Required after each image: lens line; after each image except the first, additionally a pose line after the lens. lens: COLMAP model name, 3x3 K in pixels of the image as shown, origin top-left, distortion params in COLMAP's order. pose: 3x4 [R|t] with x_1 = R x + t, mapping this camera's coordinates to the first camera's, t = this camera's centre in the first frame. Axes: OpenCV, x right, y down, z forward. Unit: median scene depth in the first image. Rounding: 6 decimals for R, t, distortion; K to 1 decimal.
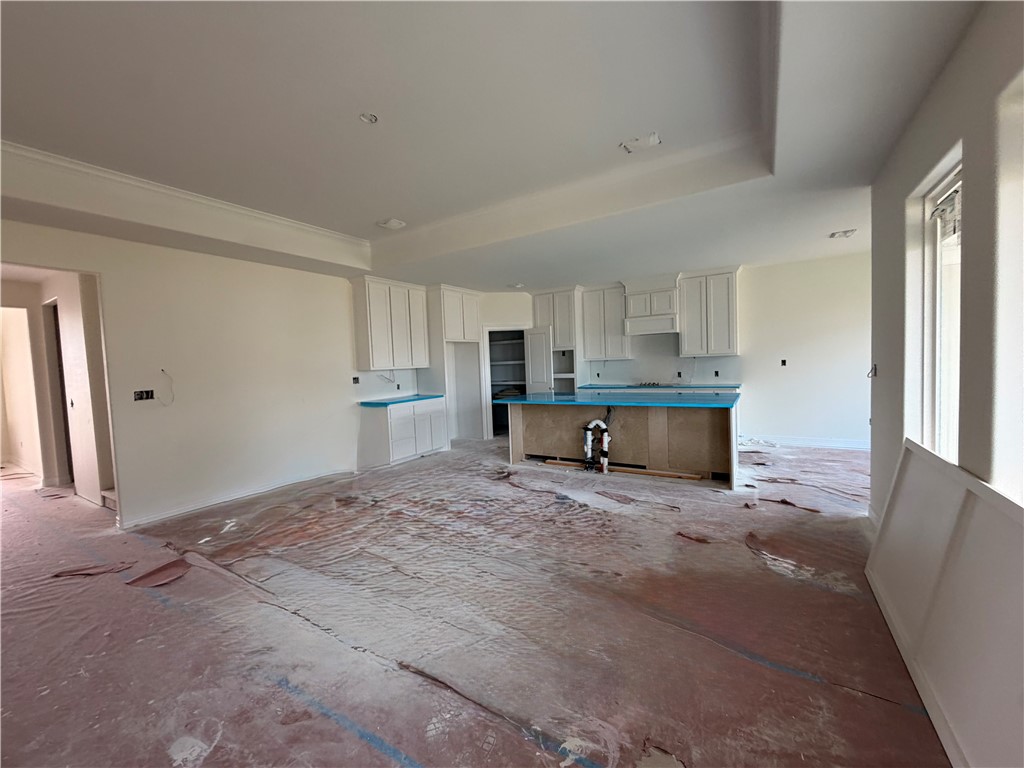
lens RADIAL K [[410.6, 0, 512.0], [0, 410.6, 384.0], [0, 0, 1]] dist [0.001033, 0.000212]
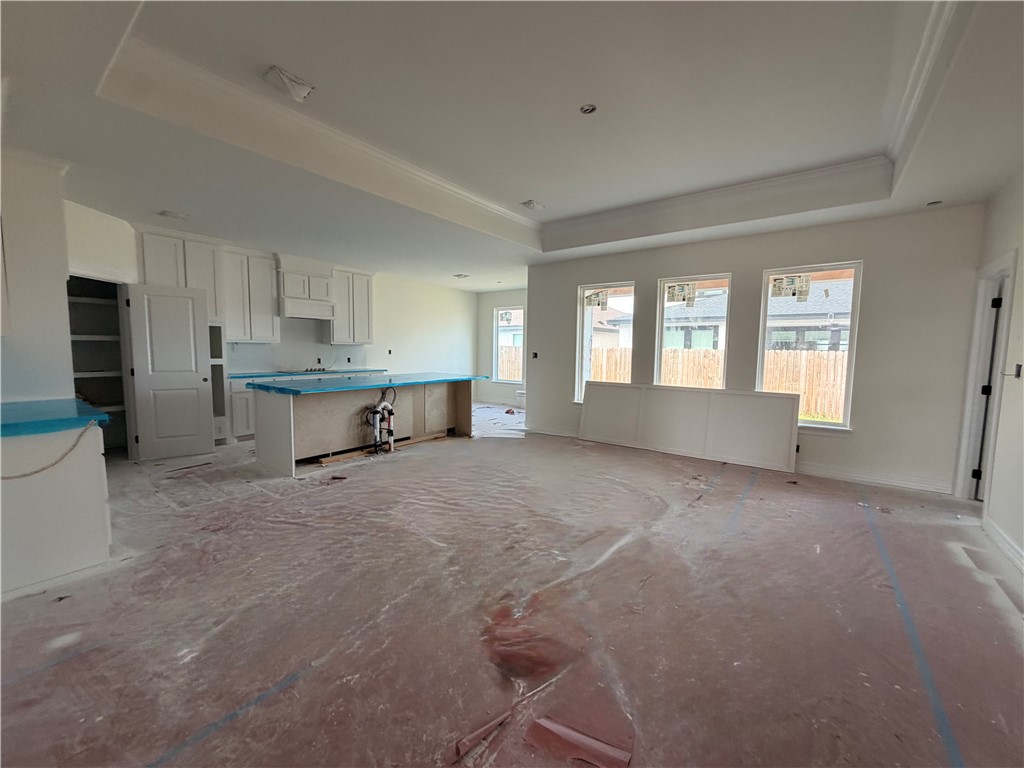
lens RADIAL K [[410.6, 0, 512.0], [0, 410.6, 384.0], [0, 0, 1]] dist [0.001033, 0.000212]
pose [[0.092612, -0.048096, 0.994540, -0.746626], [0.033628, 0.998414, 0.045152, 0.006376], [-0.995134, 0.029263, 0.094083, 0.557639]]
